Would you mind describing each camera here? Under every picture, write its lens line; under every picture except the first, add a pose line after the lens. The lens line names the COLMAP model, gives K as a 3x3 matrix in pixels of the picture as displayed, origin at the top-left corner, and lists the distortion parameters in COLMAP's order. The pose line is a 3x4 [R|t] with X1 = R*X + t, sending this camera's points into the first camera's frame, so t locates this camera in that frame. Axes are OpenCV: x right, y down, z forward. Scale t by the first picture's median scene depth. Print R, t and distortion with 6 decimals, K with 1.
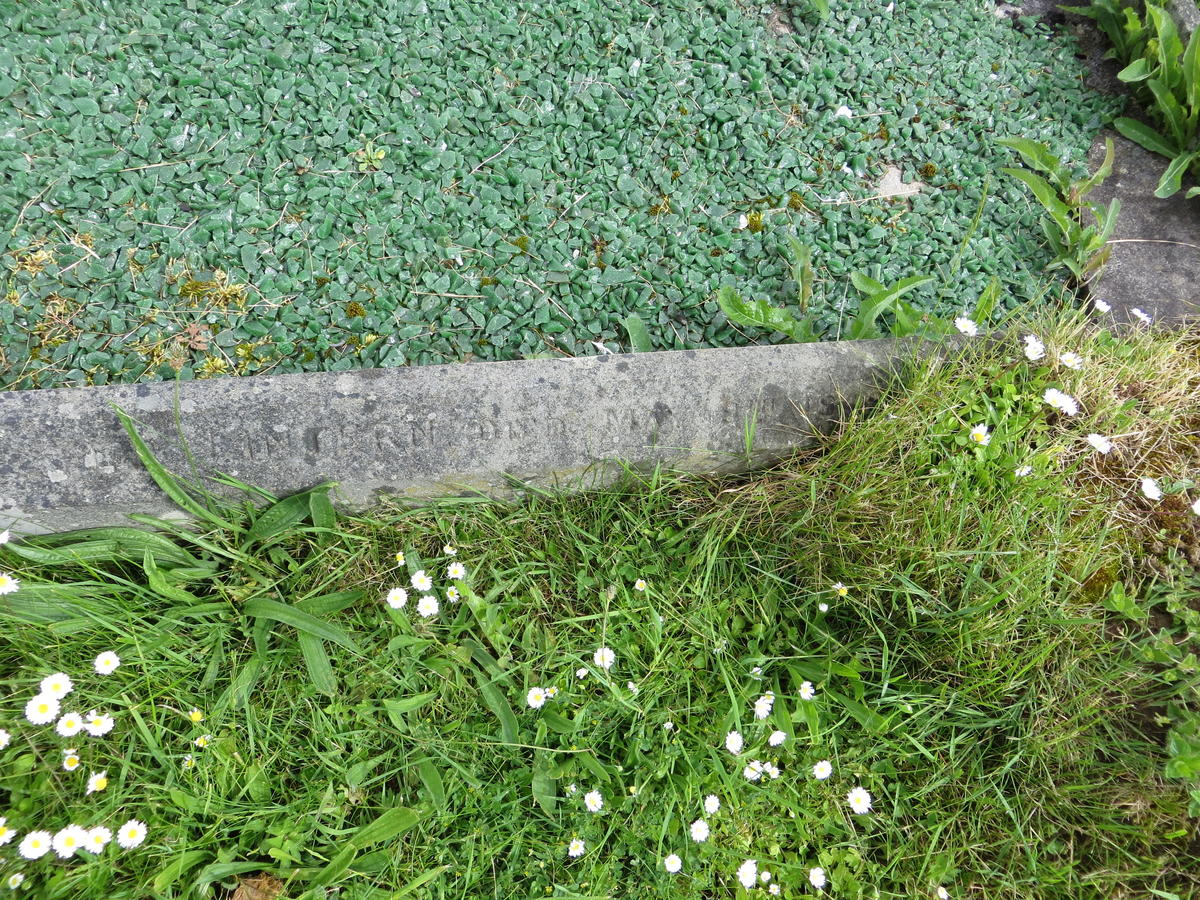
lens RADIAL K [[880.4, 0, 595.5], [0, 880.4, 449.8], [0, 0, 1]] dist [-0.008709, -0.008222]
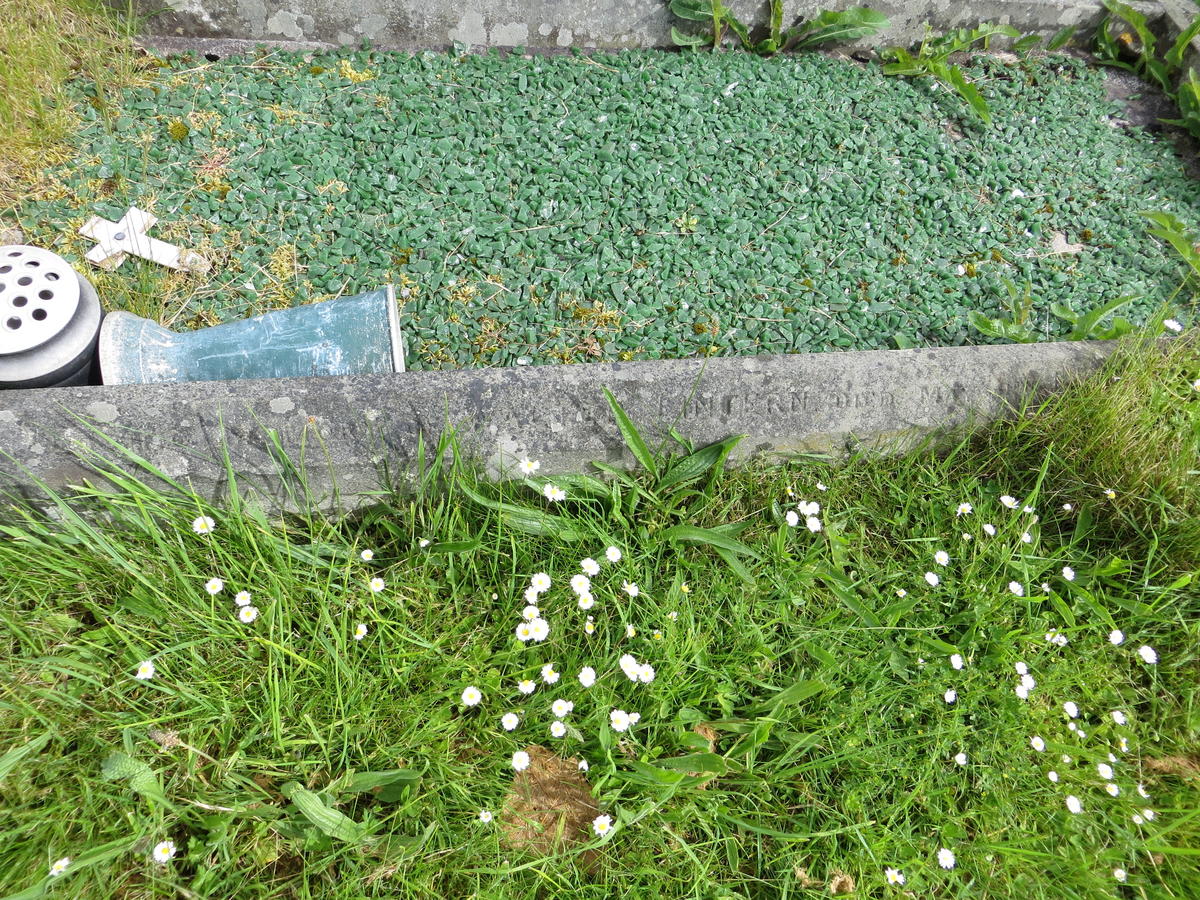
lens RADIAL K [[880.4, 0, 604.4], [0, 880.4, 448.3], [0, 0, 1]] dist [-0.008709, -0.008222]
pose [[0.999710, -0.012301, 0.020687, -0.407128], [0.014988, 0.990708, -0.135178, 0.180765], [-0.018832, 0.135449, 0.990605, -0.268813]]
